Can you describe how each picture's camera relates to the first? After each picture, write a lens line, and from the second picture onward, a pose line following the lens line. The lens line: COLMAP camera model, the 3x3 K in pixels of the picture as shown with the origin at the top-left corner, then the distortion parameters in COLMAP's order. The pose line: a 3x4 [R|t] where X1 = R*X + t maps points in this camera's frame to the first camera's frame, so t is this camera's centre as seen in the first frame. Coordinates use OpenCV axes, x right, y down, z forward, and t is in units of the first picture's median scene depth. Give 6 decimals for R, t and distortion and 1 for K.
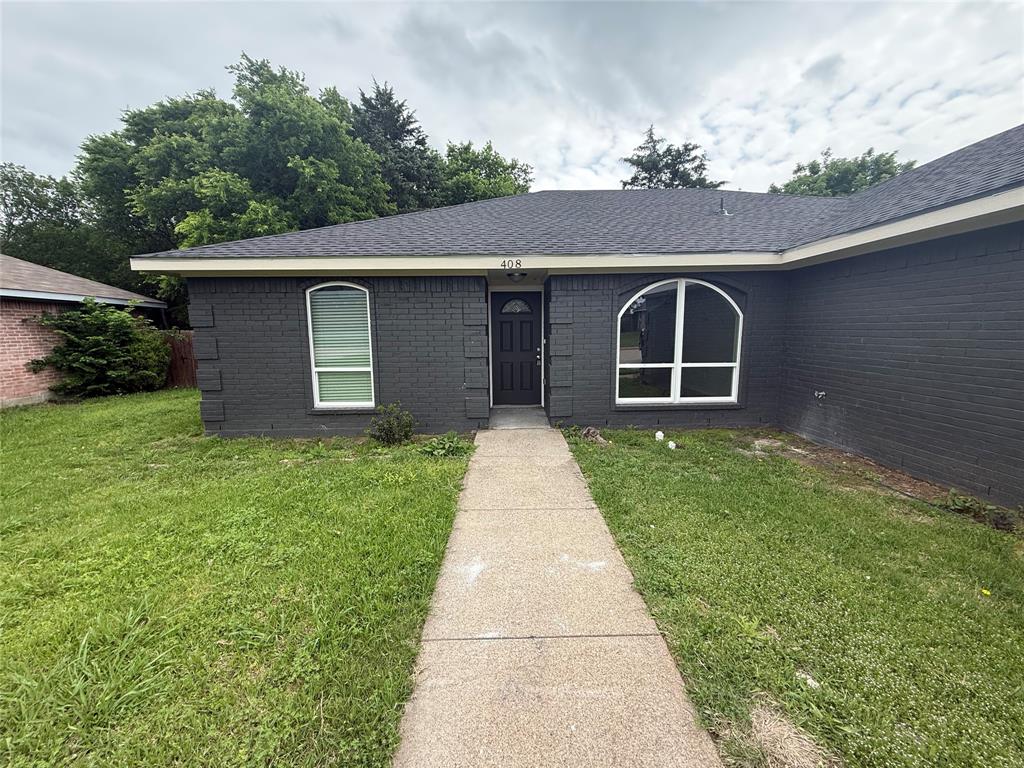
lens RADIAL K [[412.2, 0, 512.0], [0, 412.2, 387.1], [0, 0, 1]] dist [0.000478, 0.005268]
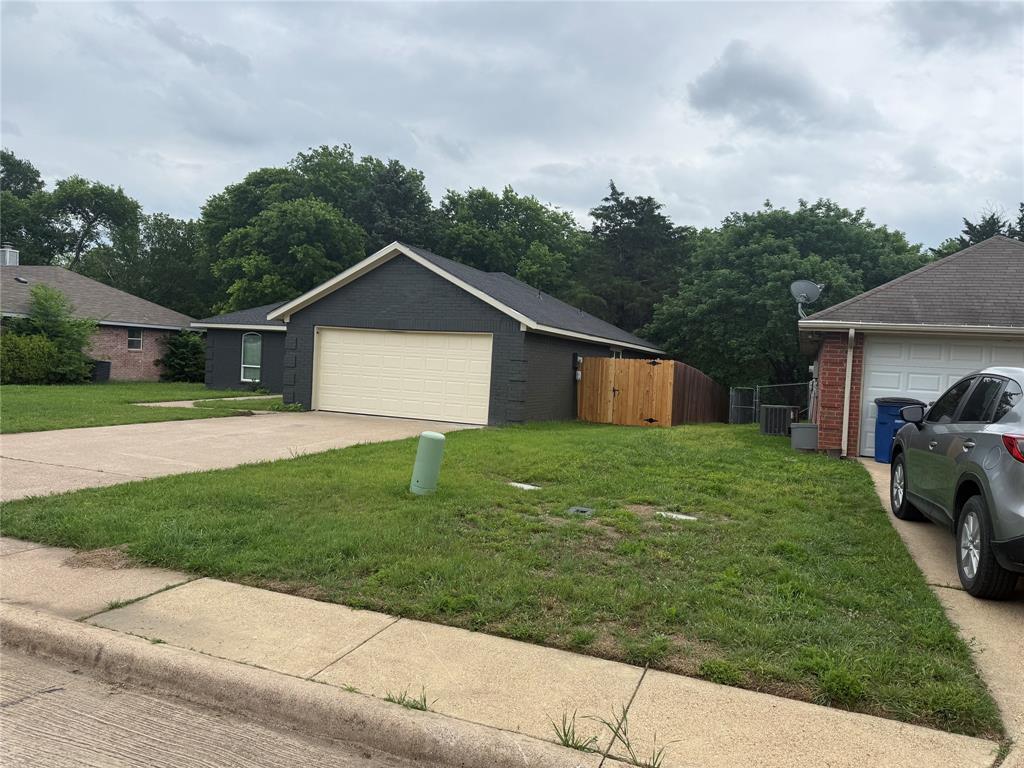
lens RADIAL K [[719.3, 0, 512.0], [0, 719.3, 384.0], [0, 0, 1]] dist [0.095233, -0.123083]
pose [[0.925946, 0.065498, -0.371933, 1.484239], [-0.107960, 0.989654, -0.094492, 0.170330], [0.361896, 0.127648, 0.923438, -1.369336]]
